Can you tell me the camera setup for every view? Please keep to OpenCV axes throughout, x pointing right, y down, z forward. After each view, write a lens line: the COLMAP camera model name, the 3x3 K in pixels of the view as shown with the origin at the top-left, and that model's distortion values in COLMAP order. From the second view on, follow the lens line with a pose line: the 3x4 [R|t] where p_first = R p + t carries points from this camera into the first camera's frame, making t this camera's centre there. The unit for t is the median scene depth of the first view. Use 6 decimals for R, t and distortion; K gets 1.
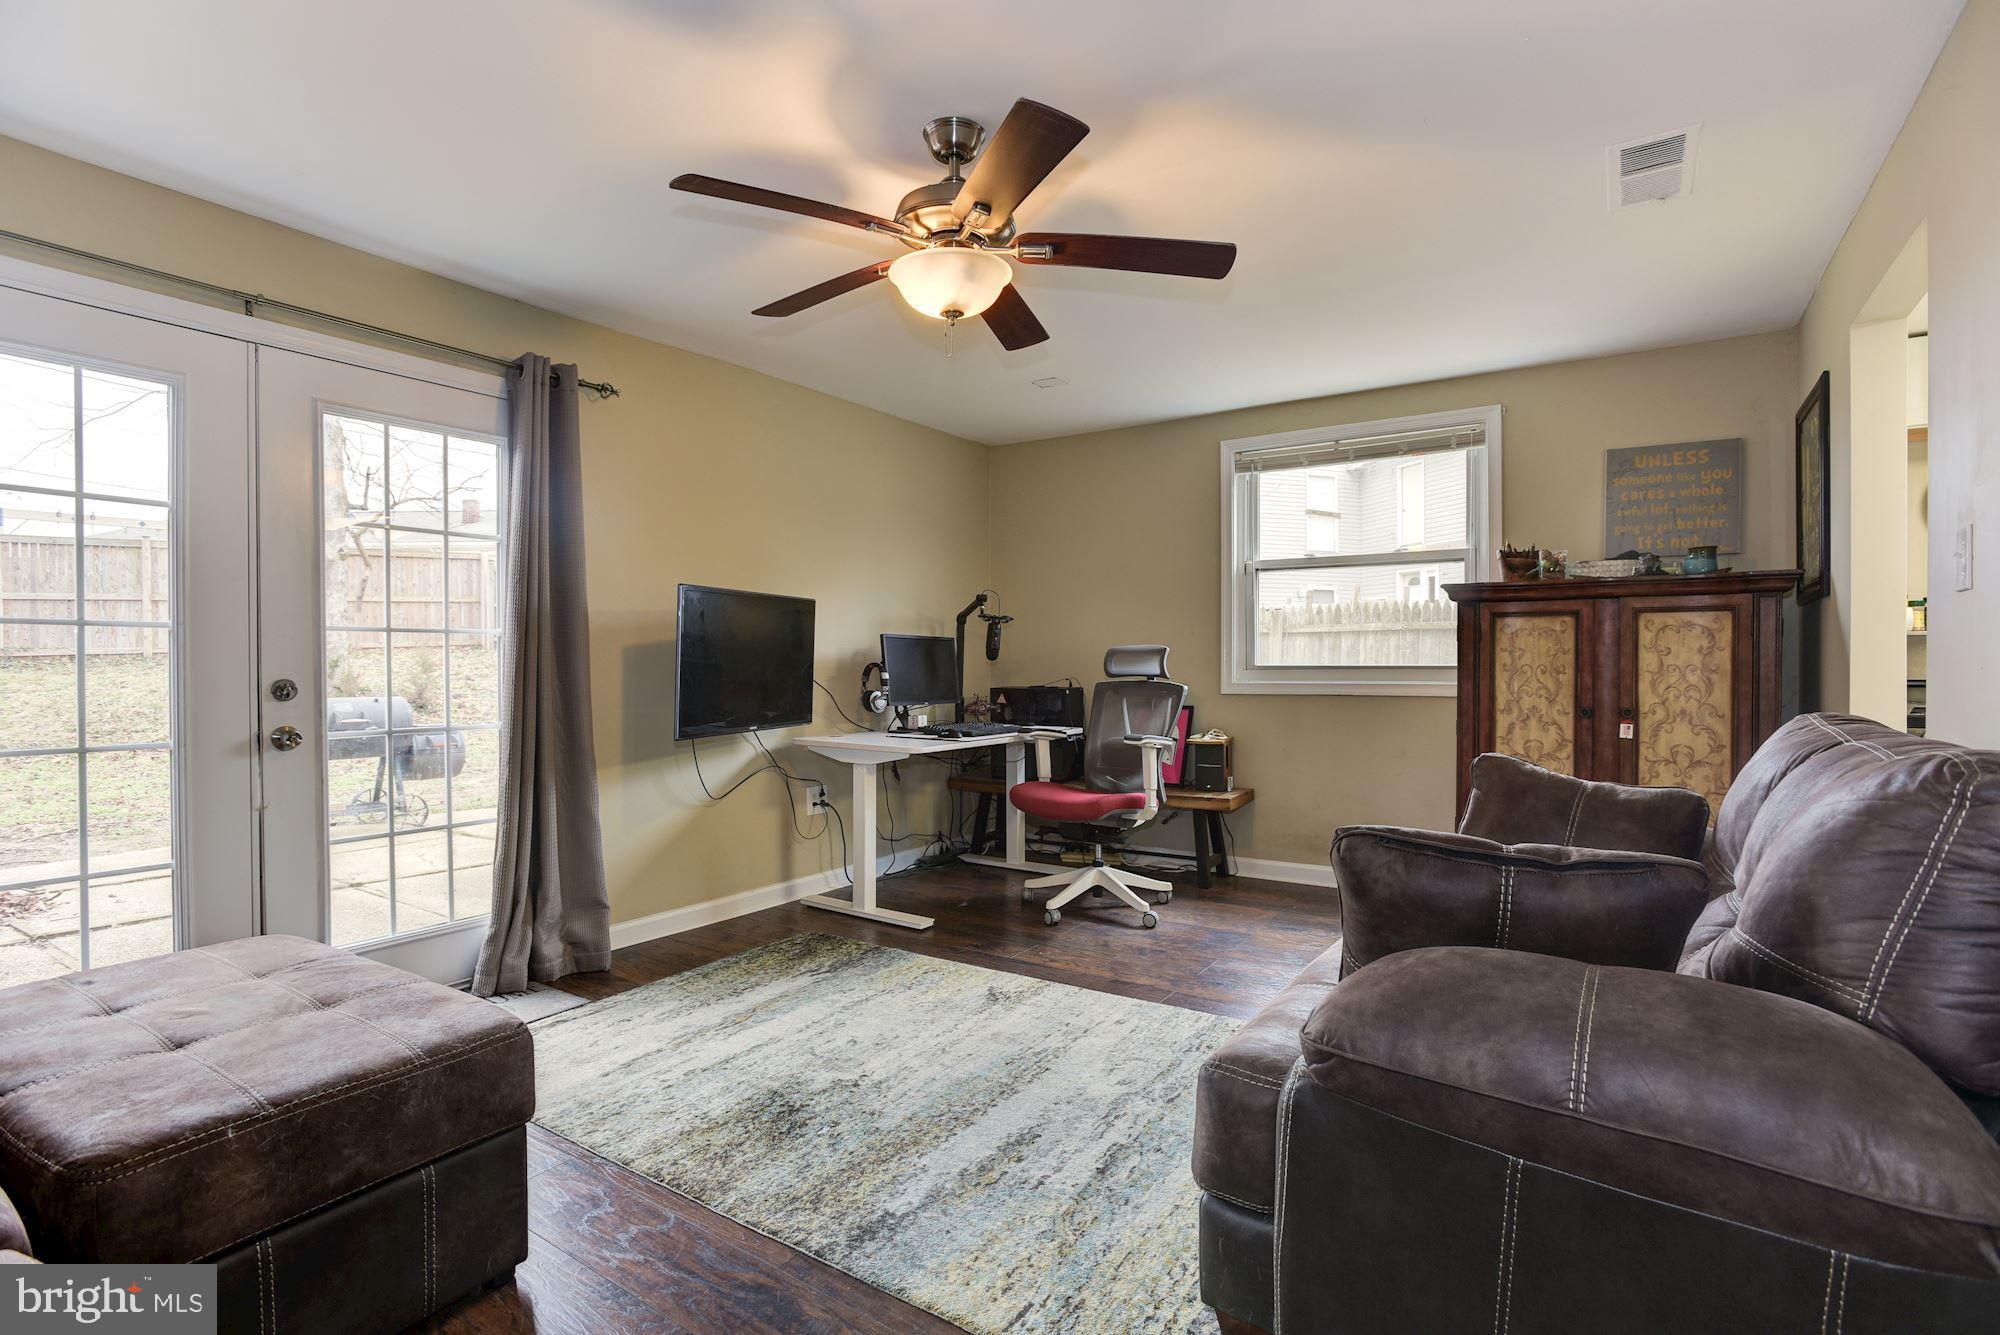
lens RADIAL K [[954.1, 0, 993.5], [0, 954.1, 668.3], [0, 0, 1]] dist [-0.049867, 0.021031]
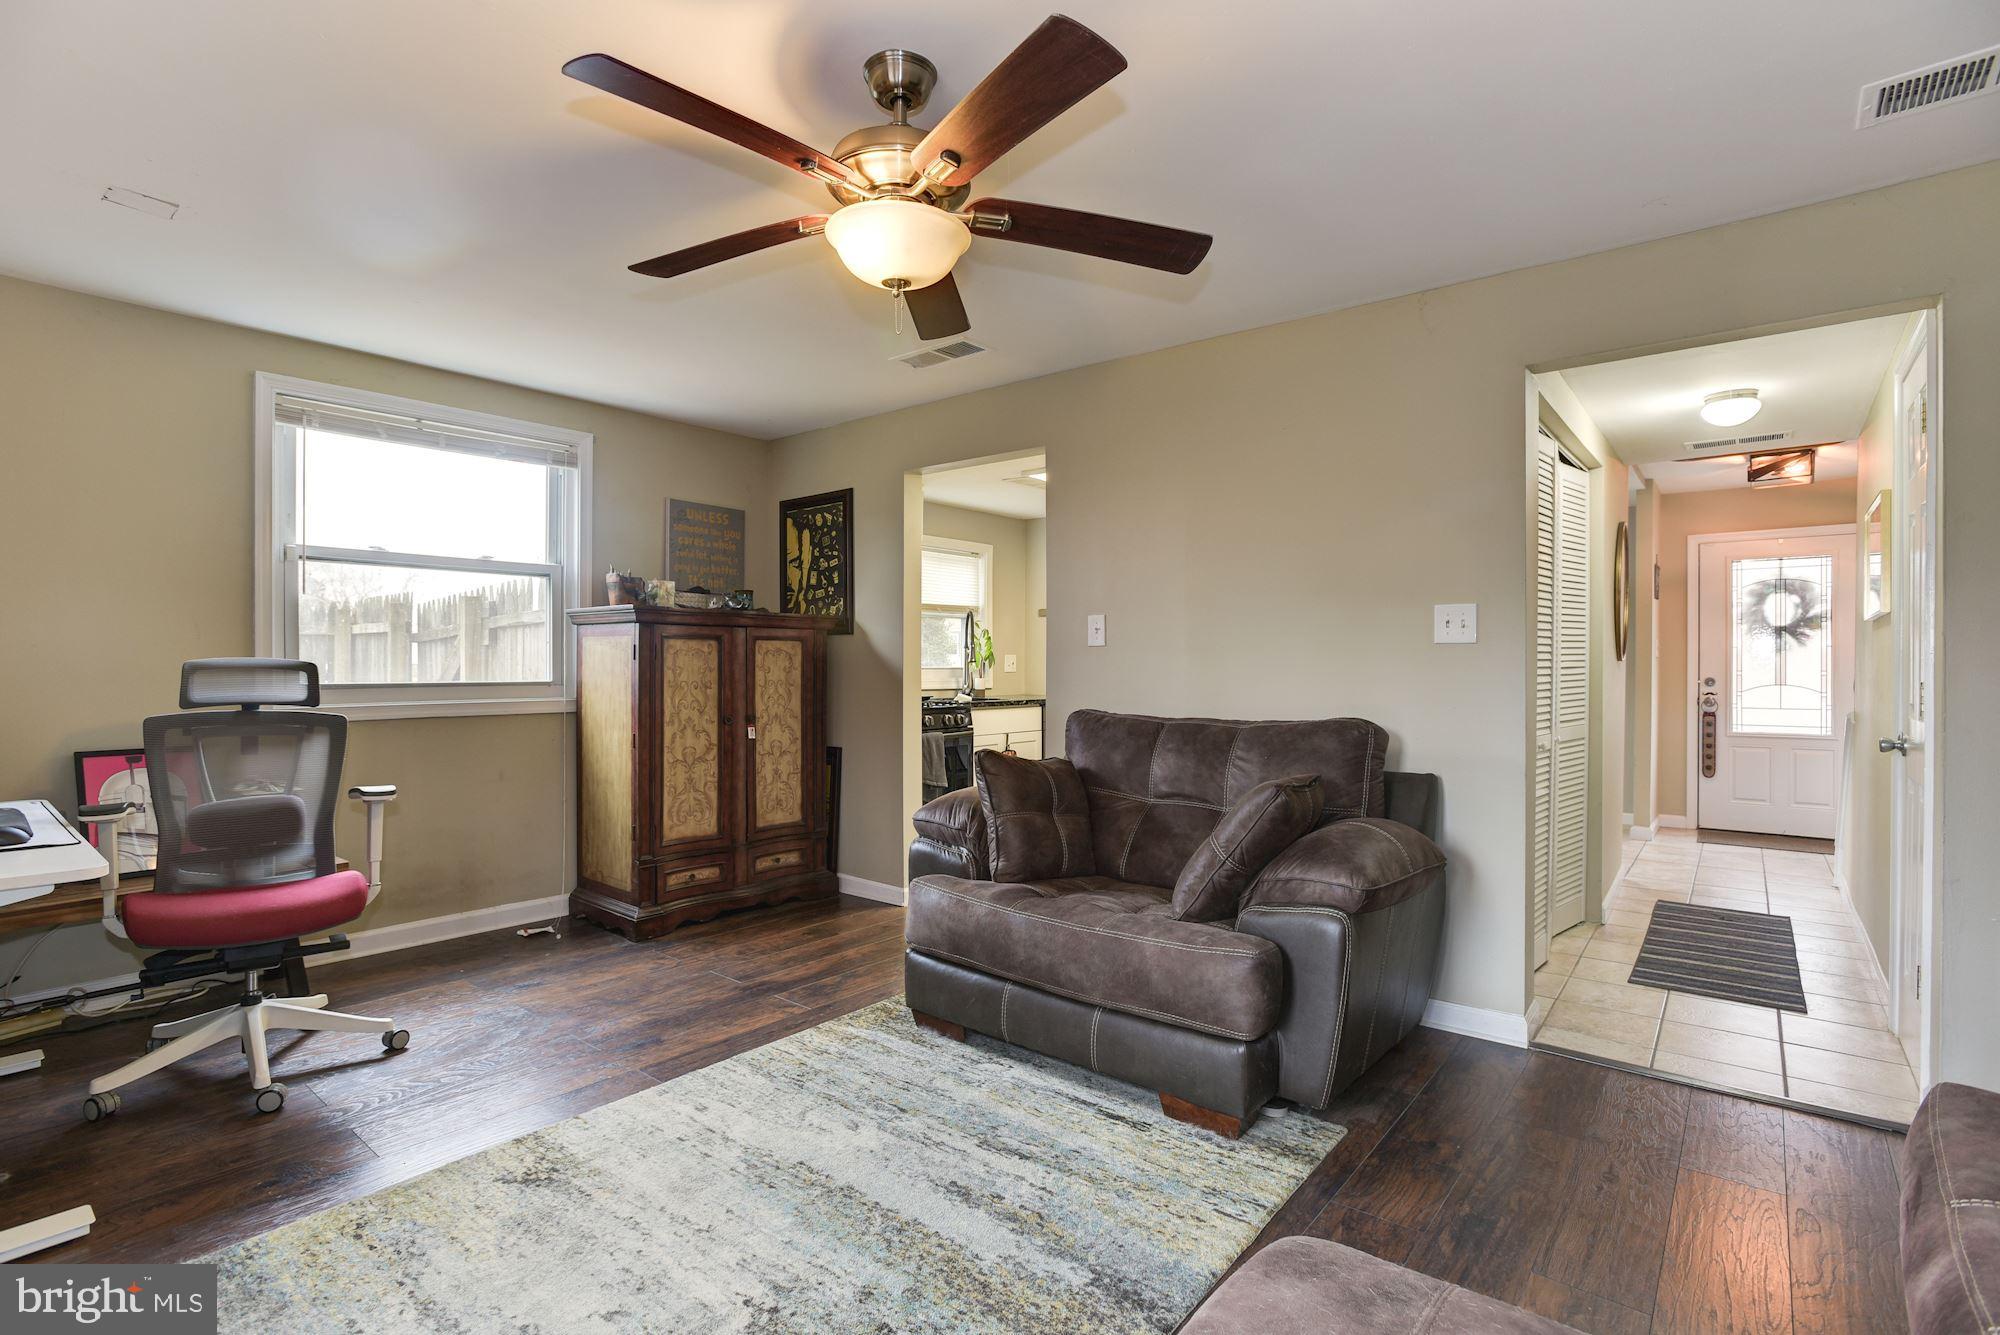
lens RADIAL K [[954.1, 0, 993.5], [0, 954.1, 668.3], [0, 0, 1]] dist [-0.049867, 0.021031]
pose [[0.091295, 0.000479, 0.995824, -0.621735], [0.003399, 0.999994, -0.000792, -0.019590], [-0.995818, 0.003457, 0.091292, 0.596713]]
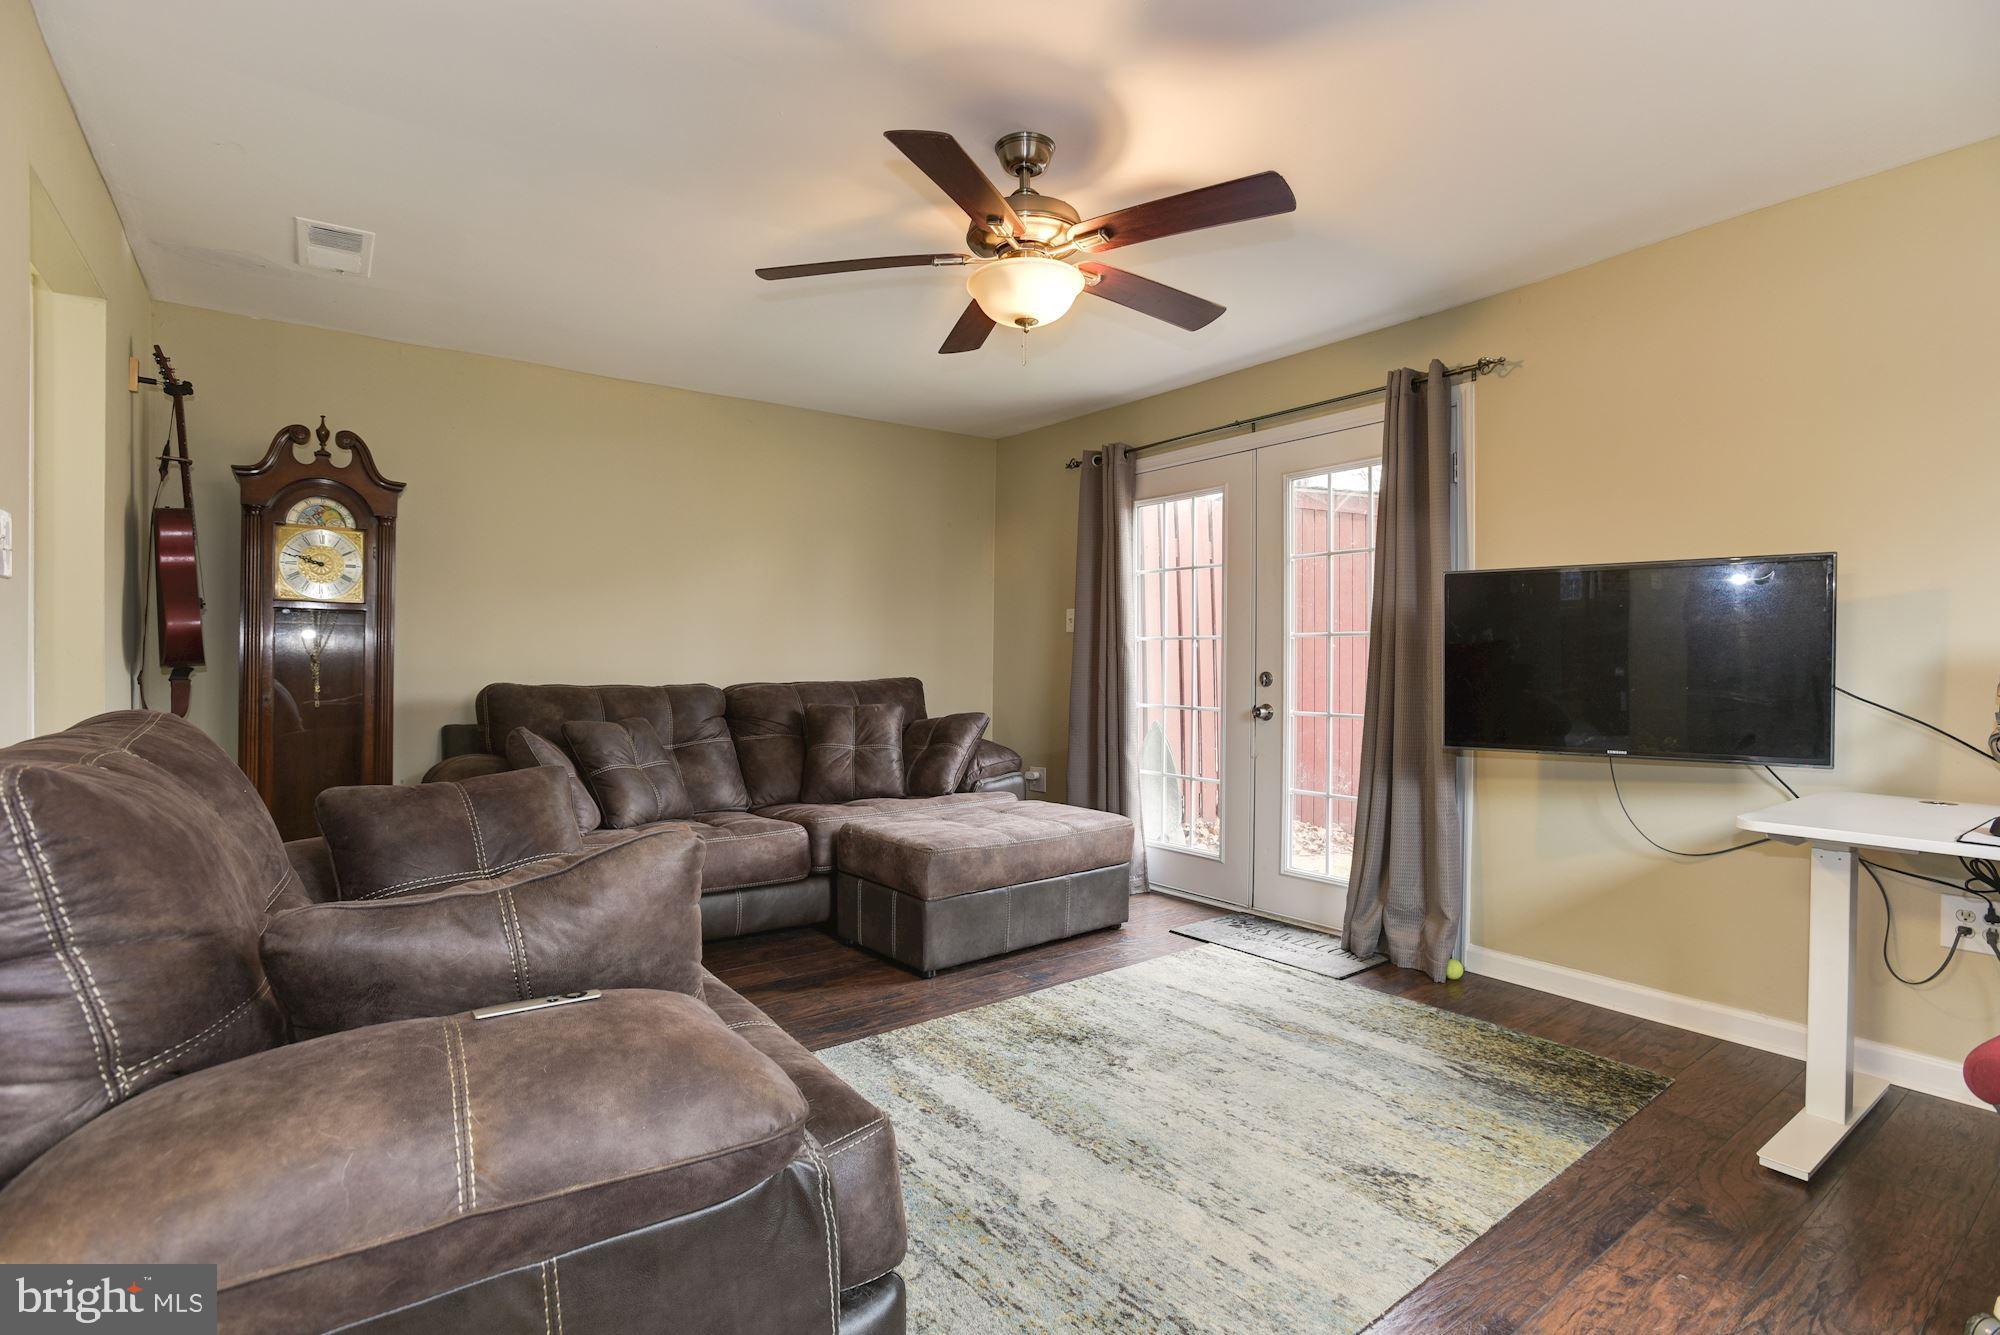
lens RADIAL K [[953.3, 0, 988.7], [0, 953.3, 668.8], [0, 0, 1]] dist [-0.057826, 0.025611]
pose [[-0.336758, 0.005204, -0.941577, 0.671654], [-0.011650, 0.999885, 0.009693, -0.001687], [0.941519, 0.014234, -0.336659, 0.933978]]
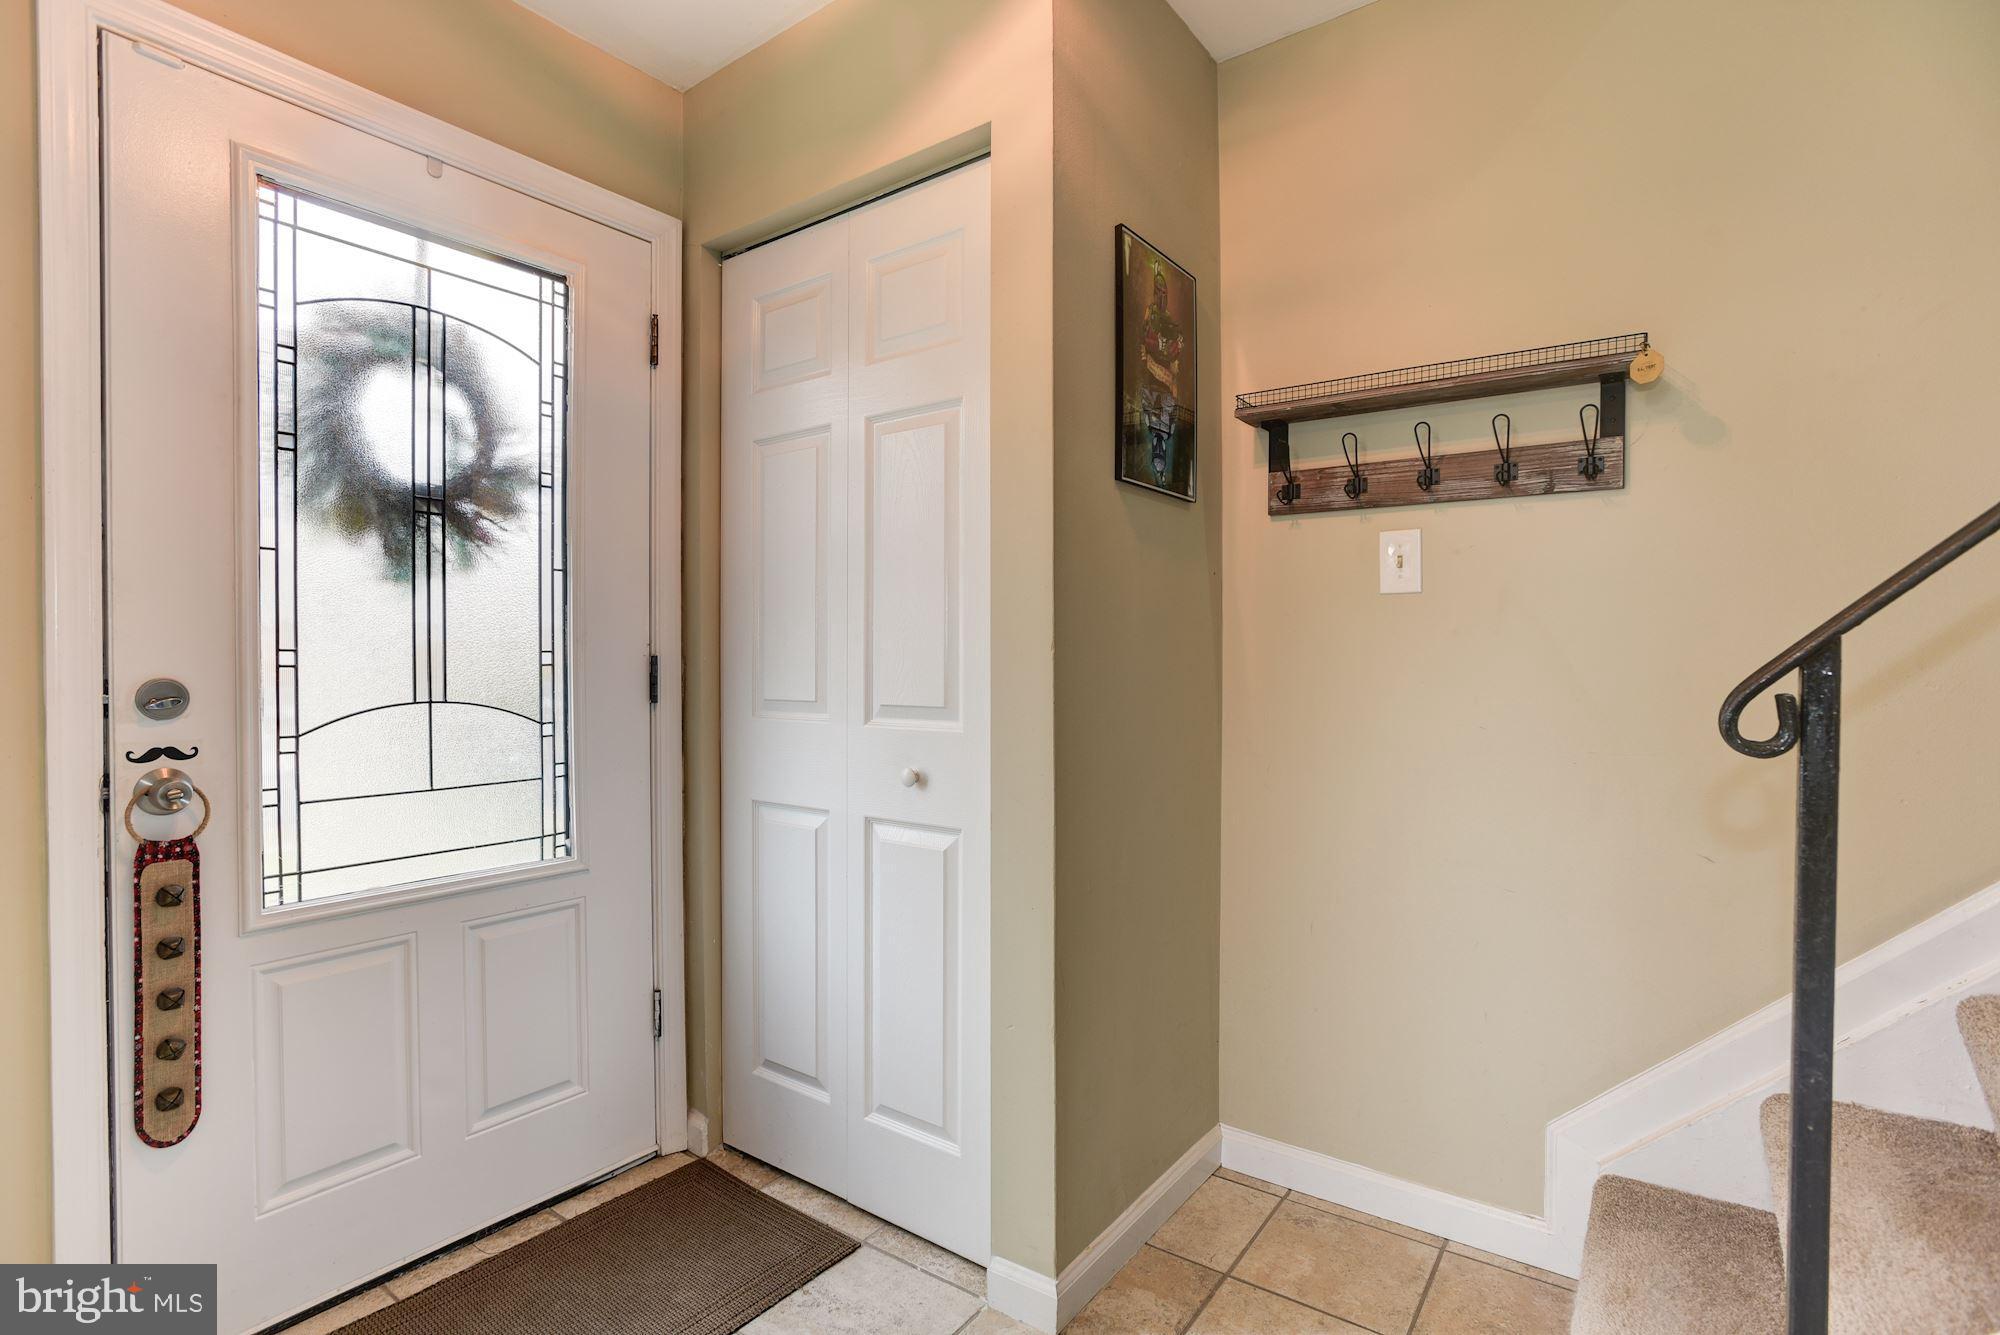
lens RADIAL K [[954.1, 0, 993.5], [0, 954.1, 668.3], [0, 0, 1]] dist [-0.049867, 0.021031]
pose [[-0.998602, 0.001718, 0.052826, 1.214174], [0.002324, 0.999932, 0.011424, -0.004038], [-0.052802, 0.011530, -0.998538, -0.402229]]
